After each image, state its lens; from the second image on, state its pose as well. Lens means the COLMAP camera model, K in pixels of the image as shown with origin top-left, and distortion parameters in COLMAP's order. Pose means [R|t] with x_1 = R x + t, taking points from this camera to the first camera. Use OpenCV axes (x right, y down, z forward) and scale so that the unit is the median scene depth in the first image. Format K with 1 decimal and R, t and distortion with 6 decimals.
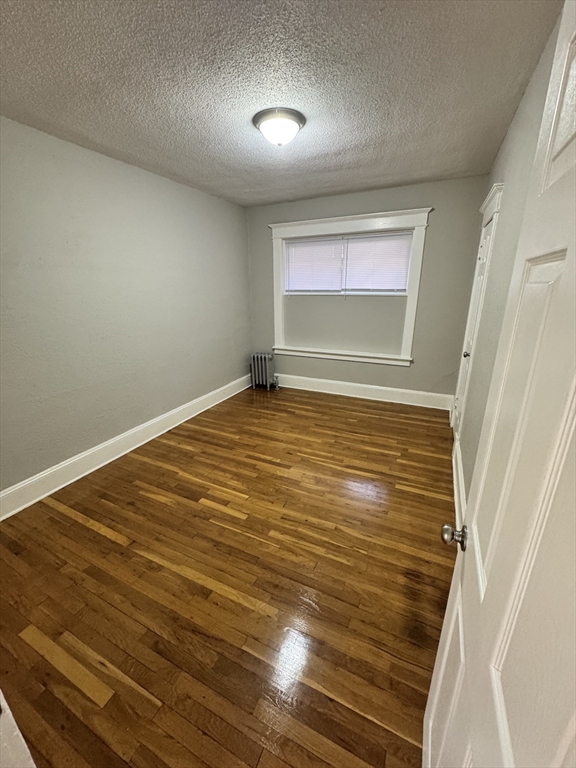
lens RADIAL K [[309.2, 0, 288.0], [0, 309.2, 384.0], [0, 0, 1]] dist [0.000426, 0.000037]
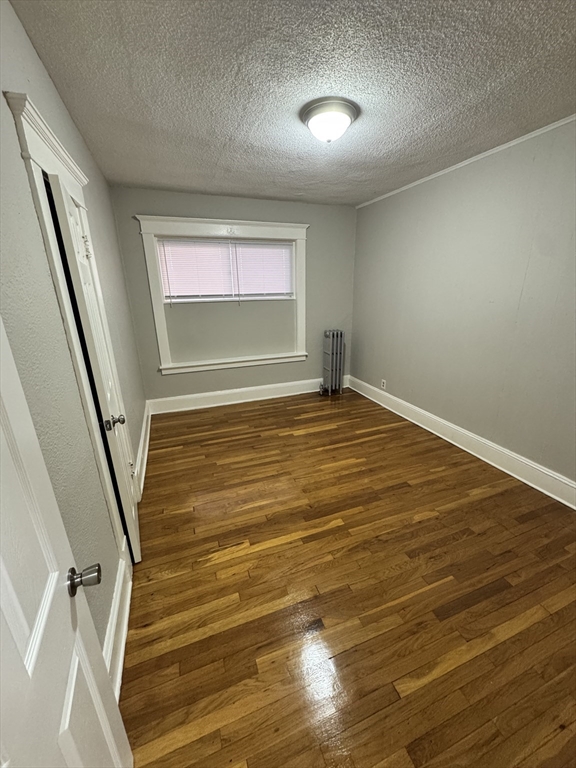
lens RADIAL K [[307.5, 0, 288.0], [0, 307.5, 384.0], [0, 0, 1]] dist [-0.000035, -0.000019]
pose [[0.687518, -0.214219, 0.693851, -0.456397], [0.237237, 0.969328, 0.064197, -0.059386], [-0.686321, 0.120470, 0.717252, 0.236626]]
